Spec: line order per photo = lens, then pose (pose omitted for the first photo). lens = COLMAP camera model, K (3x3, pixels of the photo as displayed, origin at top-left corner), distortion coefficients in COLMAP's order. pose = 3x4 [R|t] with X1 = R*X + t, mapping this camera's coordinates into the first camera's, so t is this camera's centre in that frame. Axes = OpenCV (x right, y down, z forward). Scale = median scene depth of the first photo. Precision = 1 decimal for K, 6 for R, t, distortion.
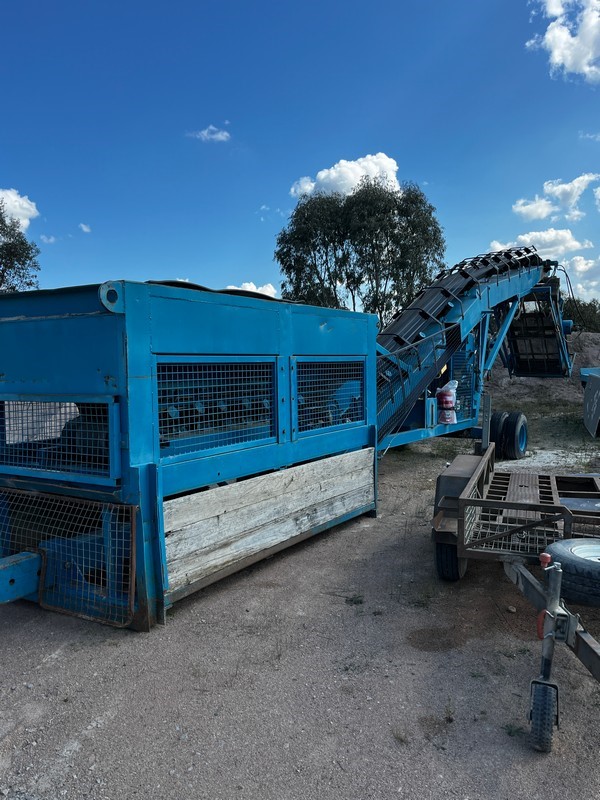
lens RADIAL K [[651.5, 0, 293.1], [0, 651.5, 398.0], [0, 0, 1]] dist [0.013858, -0.005515]
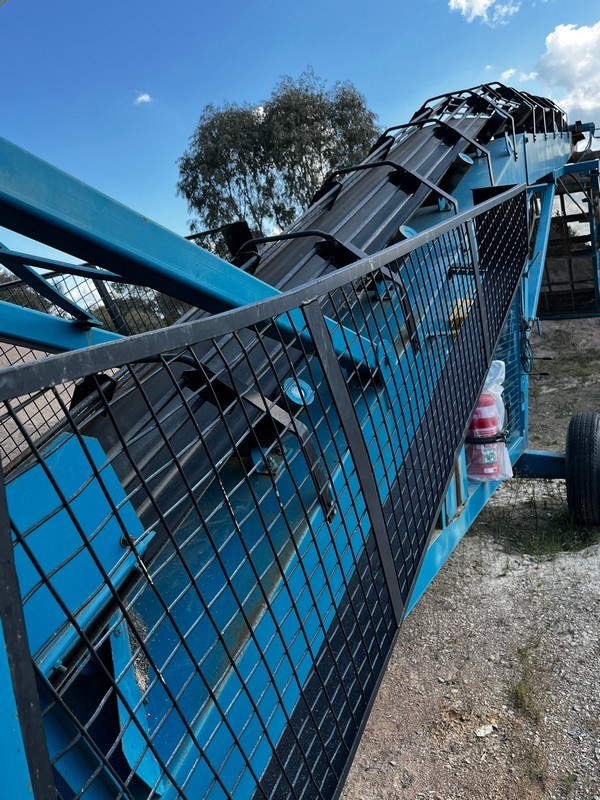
lens RADIAL K [[651.5, 0, 293.1], [0, 651.5, 398.0], [0, 0, 1]] dist [0.013858, -0.005515]
pose [[0.993382, -0.095879, 0.063240, 0.034182], [0.091411, 0.993341, 0.070120, -0.013201], [-0.069542, -0.063876, 0.995532, 0.202292]]
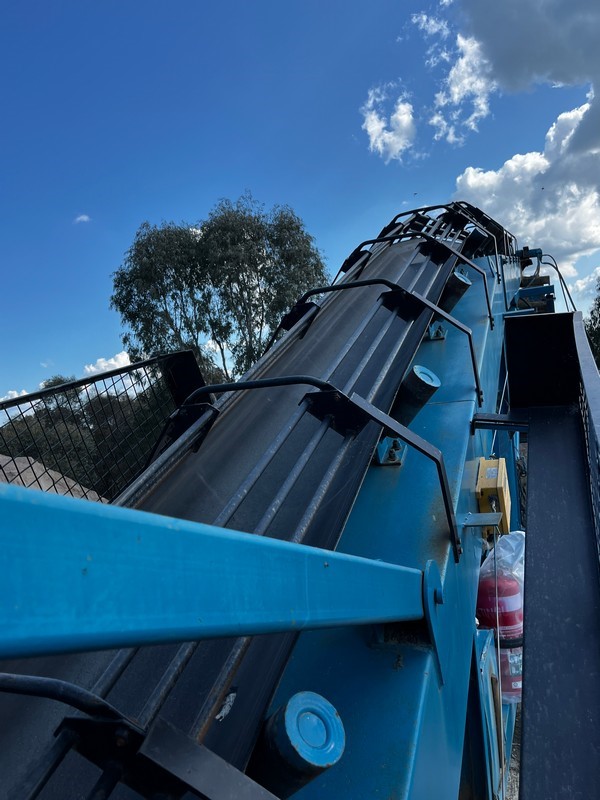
lens RADIAL K [[651.5, 0, 293.1], [0, 651.5, 398.0], [0, 0, 1]] dist [0.013858, -0.005515]
pose [[0.980756, -0.076596, 0.179585, 0.033478], [0.093547, 0.991728, -0.087894, -0.022211], [-0.171367, 0.103002, 0.979808, 0.234861]]
